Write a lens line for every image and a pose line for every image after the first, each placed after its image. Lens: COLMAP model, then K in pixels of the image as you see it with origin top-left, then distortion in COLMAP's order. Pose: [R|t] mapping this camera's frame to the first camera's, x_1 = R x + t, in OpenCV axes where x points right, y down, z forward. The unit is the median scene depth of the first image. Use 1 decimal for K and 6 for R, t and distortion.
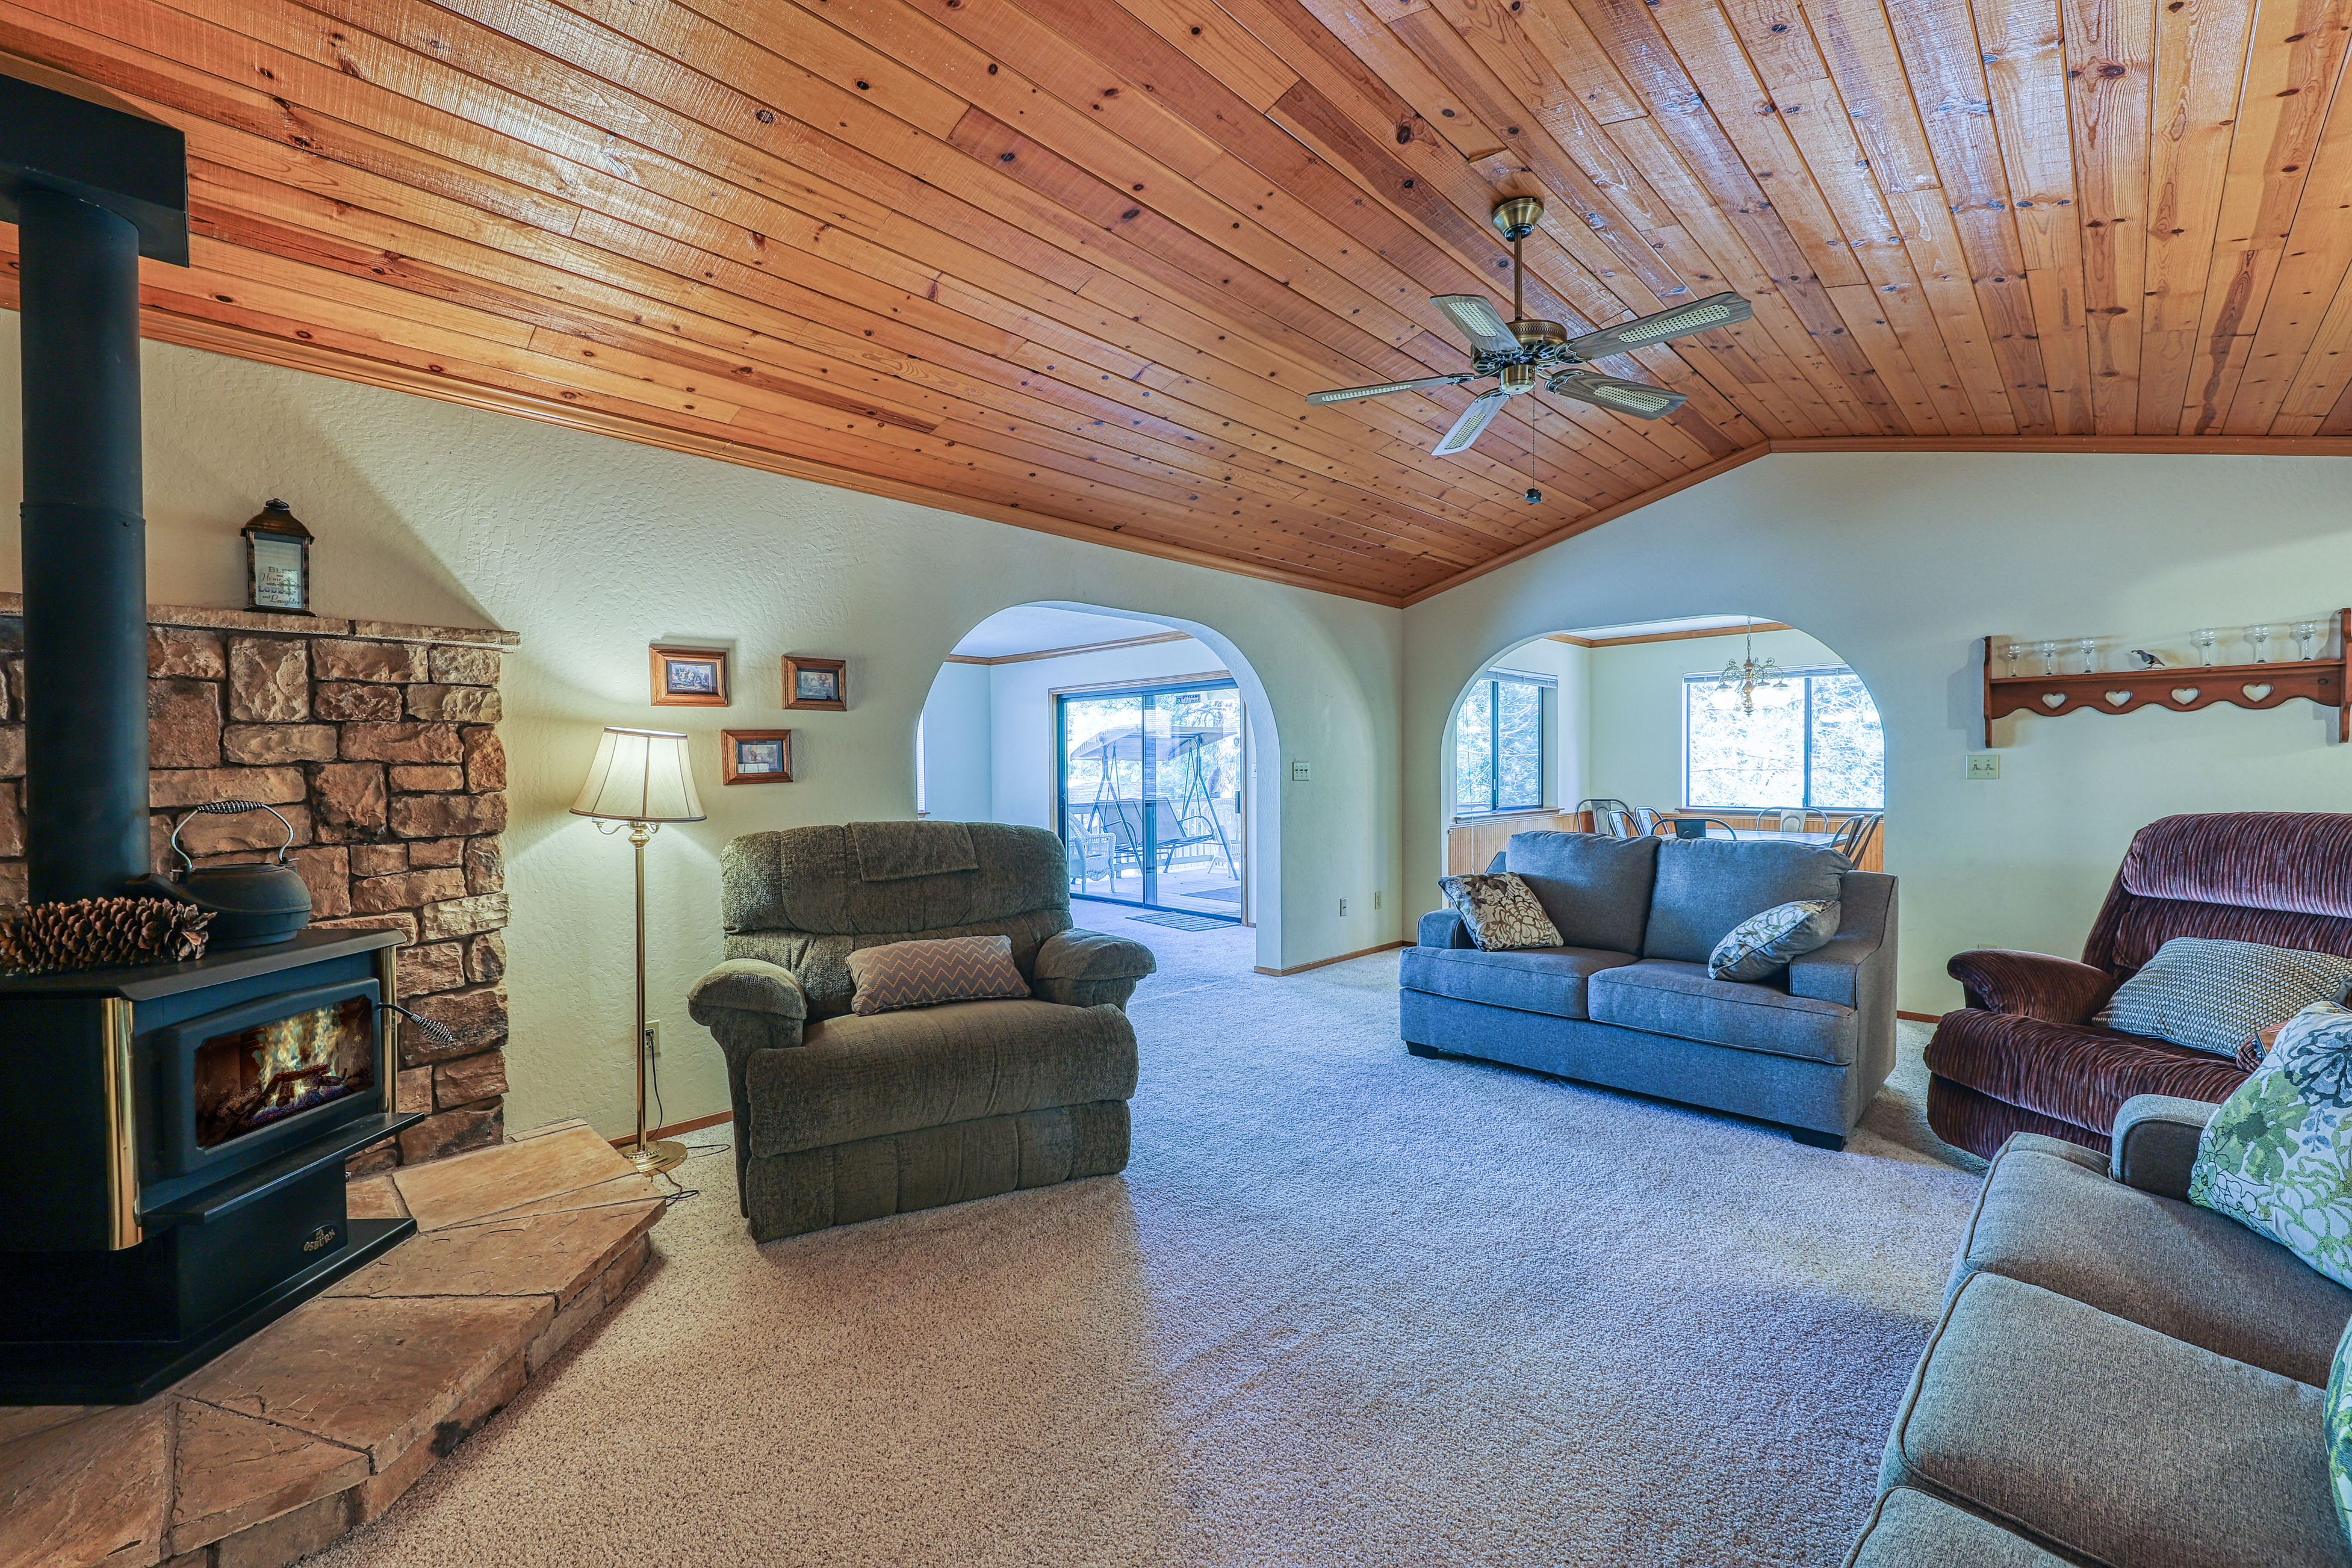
lens RADIAL K [[927.1, 0, 1176.0], [0, 927.1, 784.0], [0, 0, 1]] dist [0.000312, -0.000033]
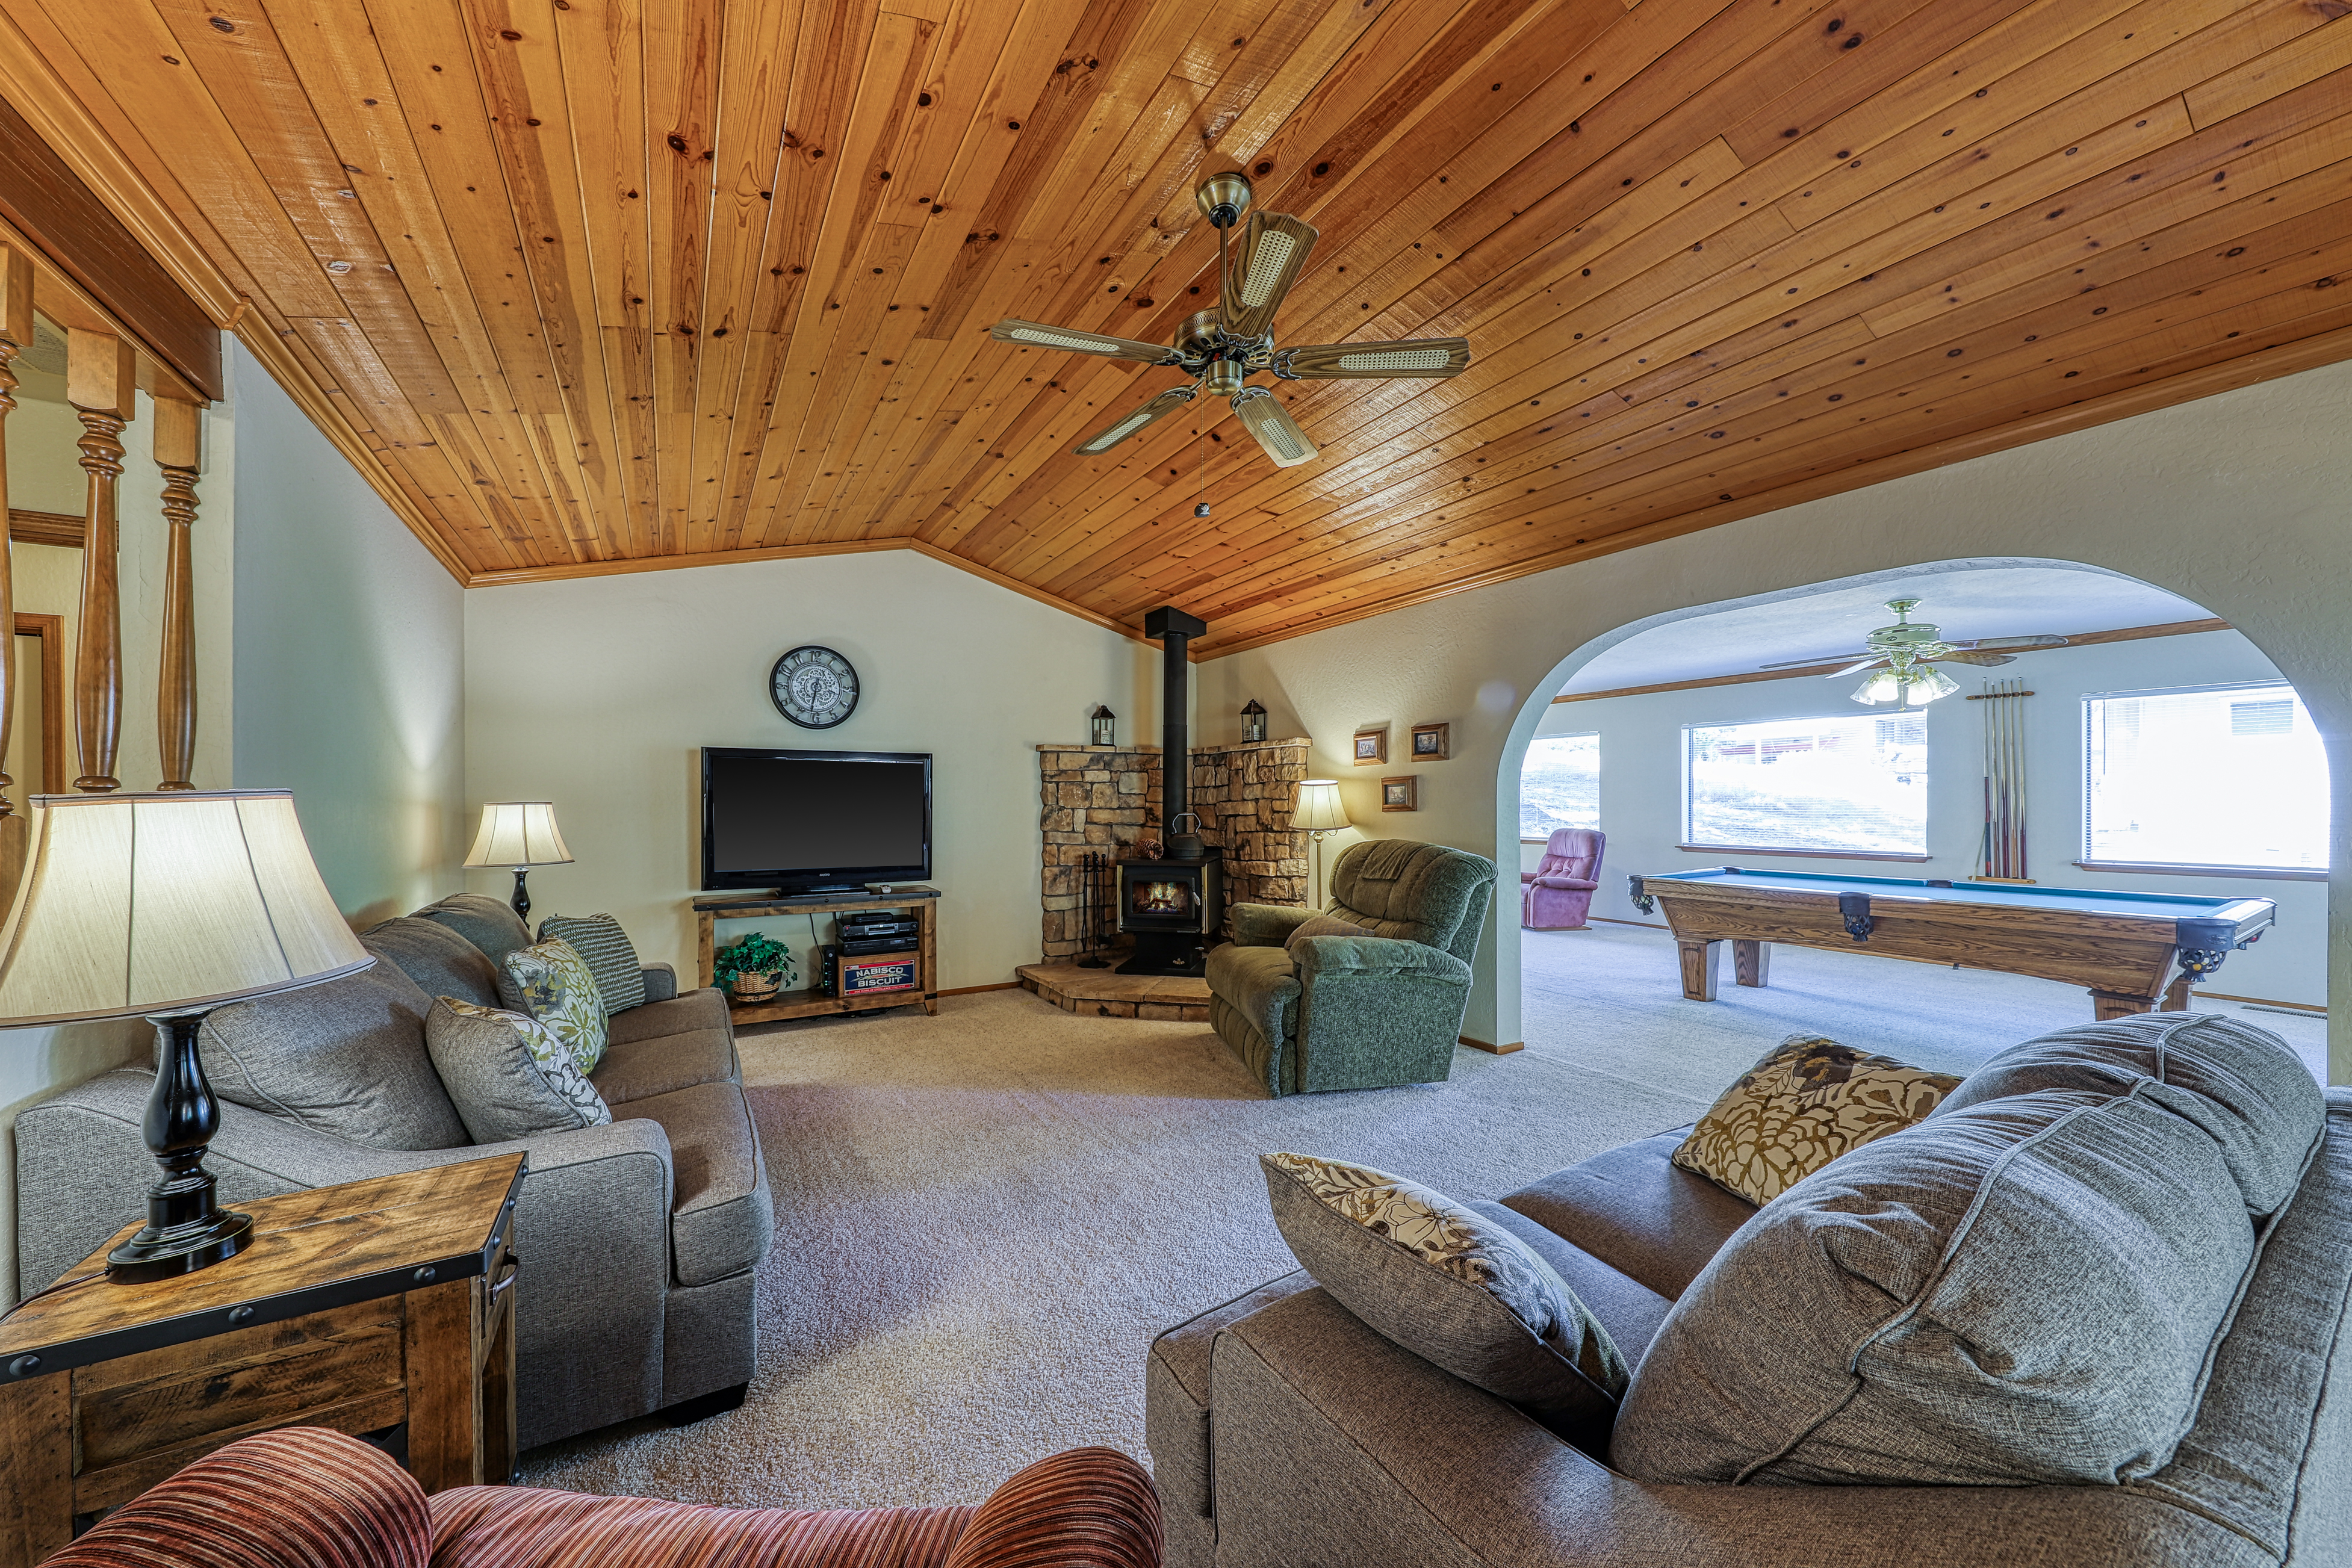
lens RADIAL K [[817.6, 0, 1174.8], [0, 817.6, 800.7], [0, 0, 1]] dist [-0.000109, -0.000001]
pose [[-0.228519, 0.008390, -0.973503, 1.241358], [-0.008580, 0.999907, 0.010632, -0.038001], [0.973502, 0.010782, -0.228426, 1.212070]]
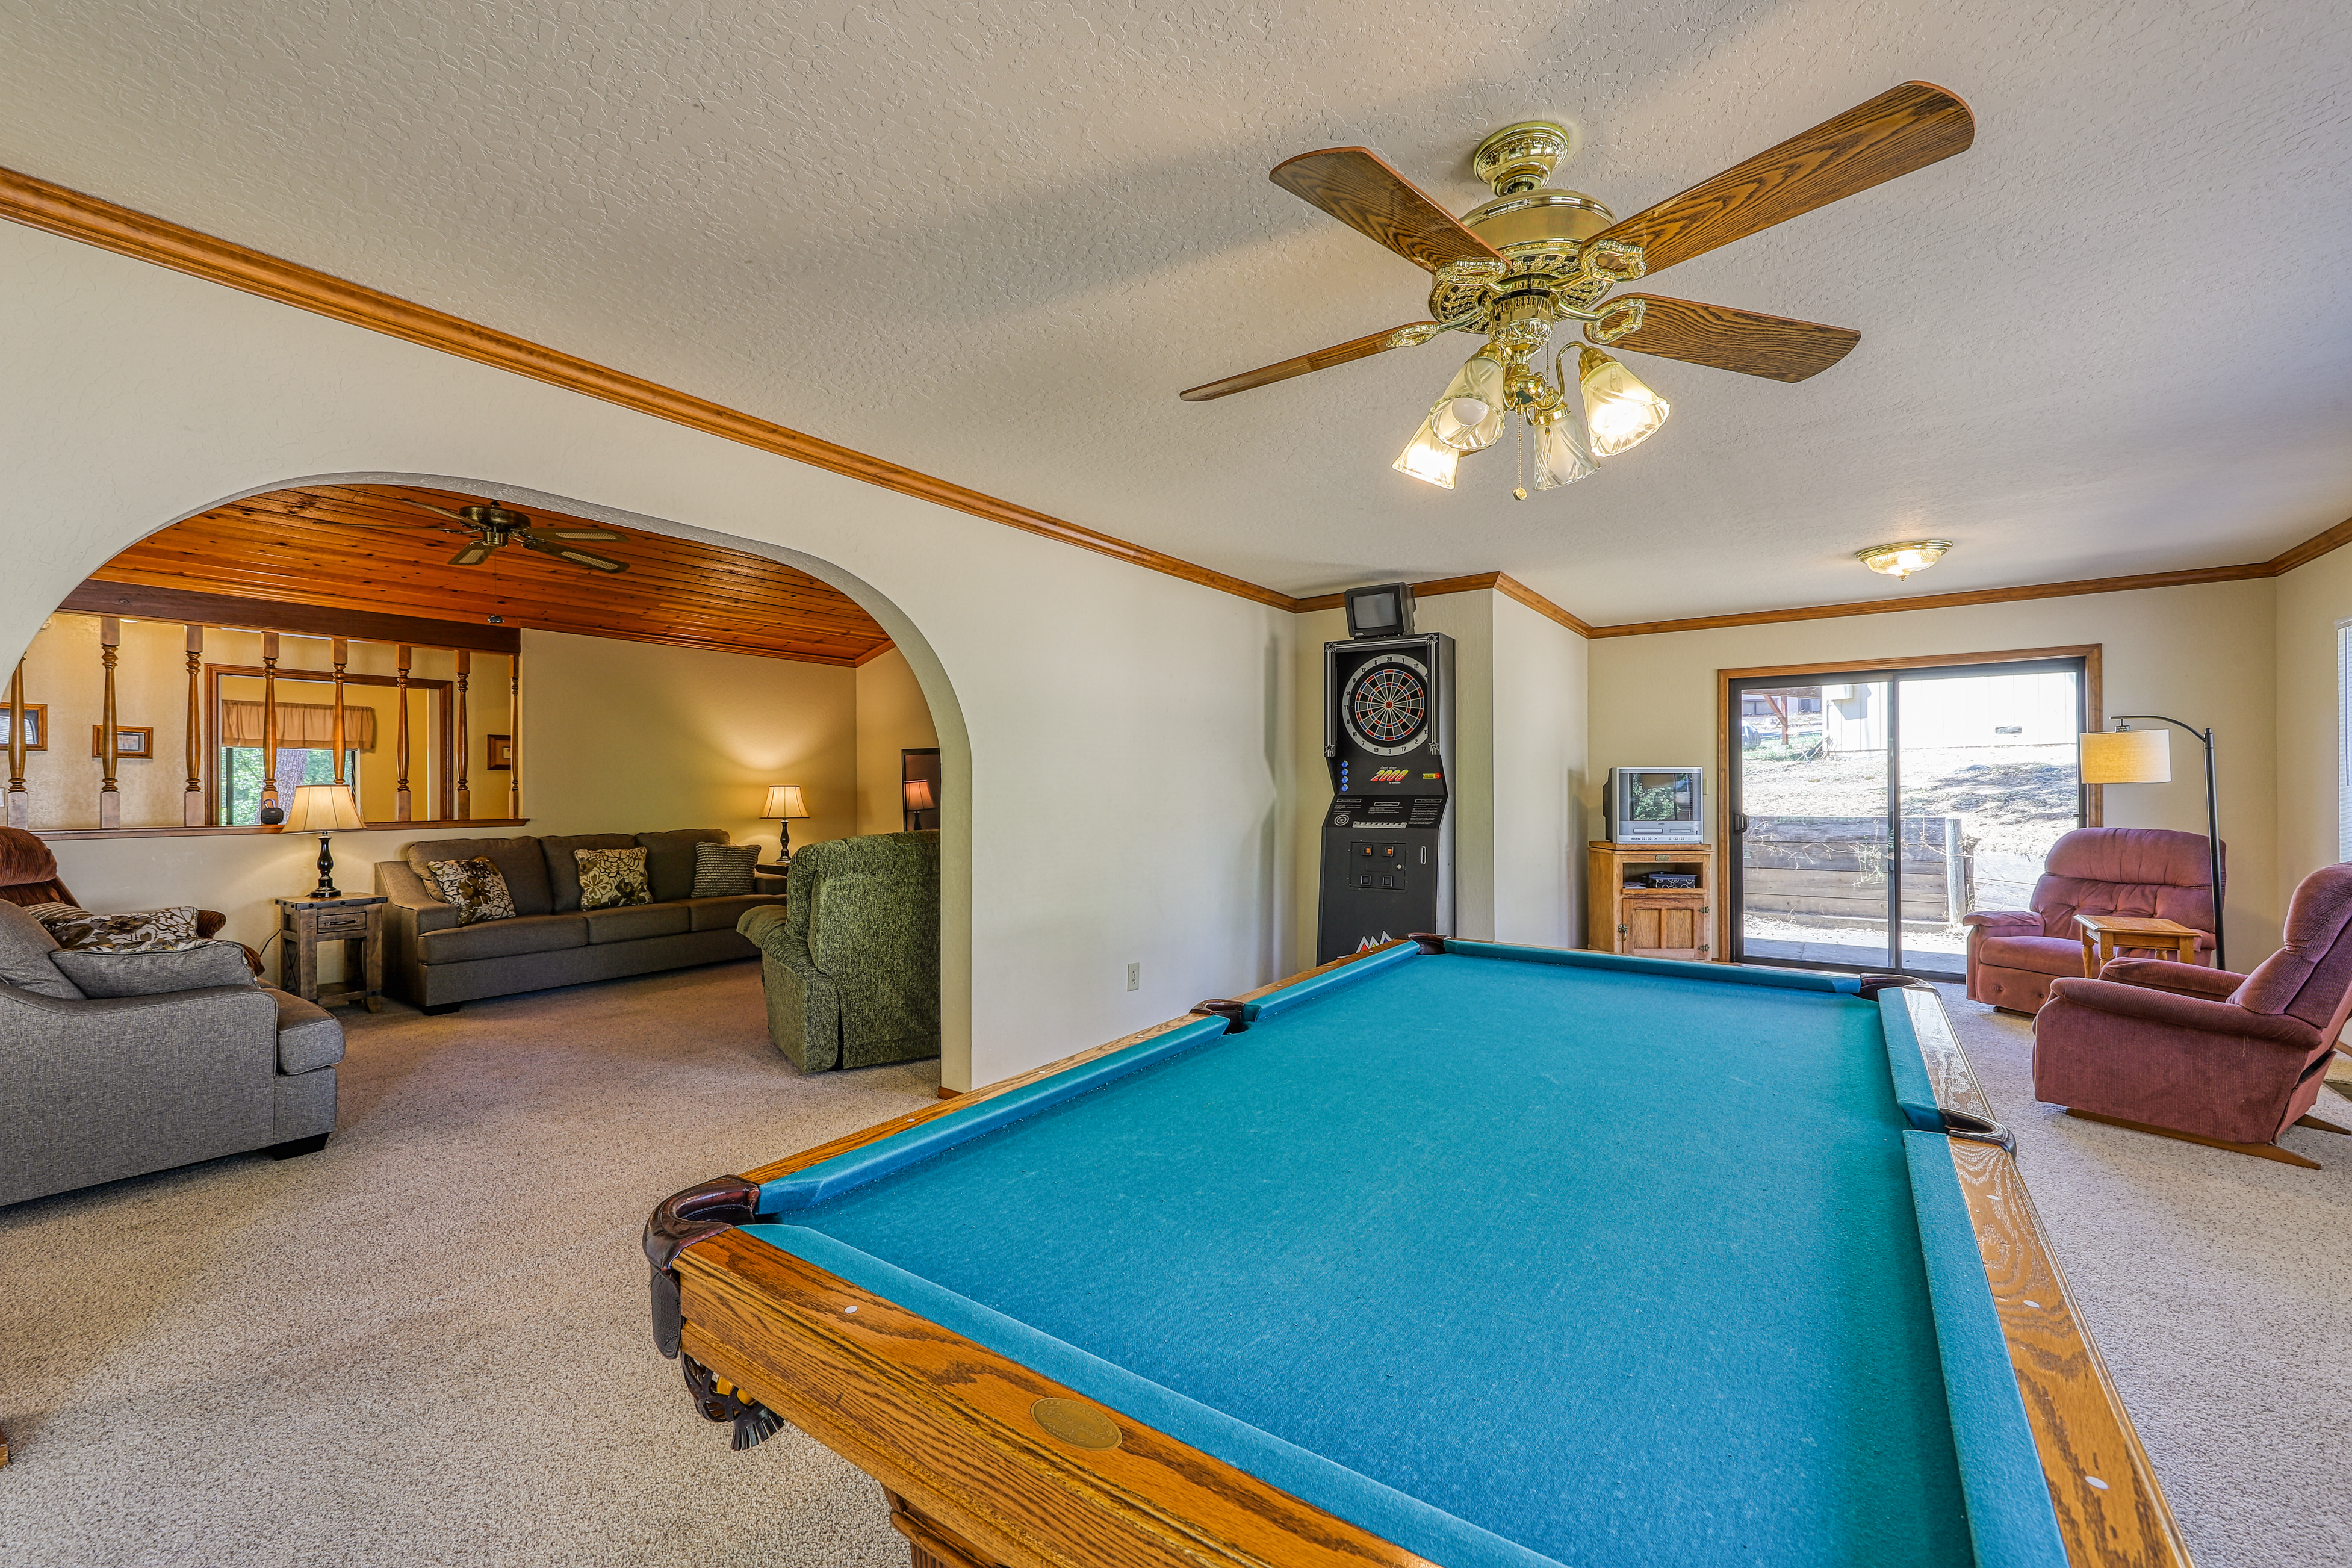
lens RADIAL K [[927.1, 0, 1176.0], [0, 927.1, 784.0], [0, 0, 1]] dist [0.000312, -0.000033]
pose [[-0.985273, 0.011926, -0.170575, -0.527860], [0.009411, 0.999835, 0.015543, -0.050195], [0.170732, 0.013709, -0.985222, 2.917506]]
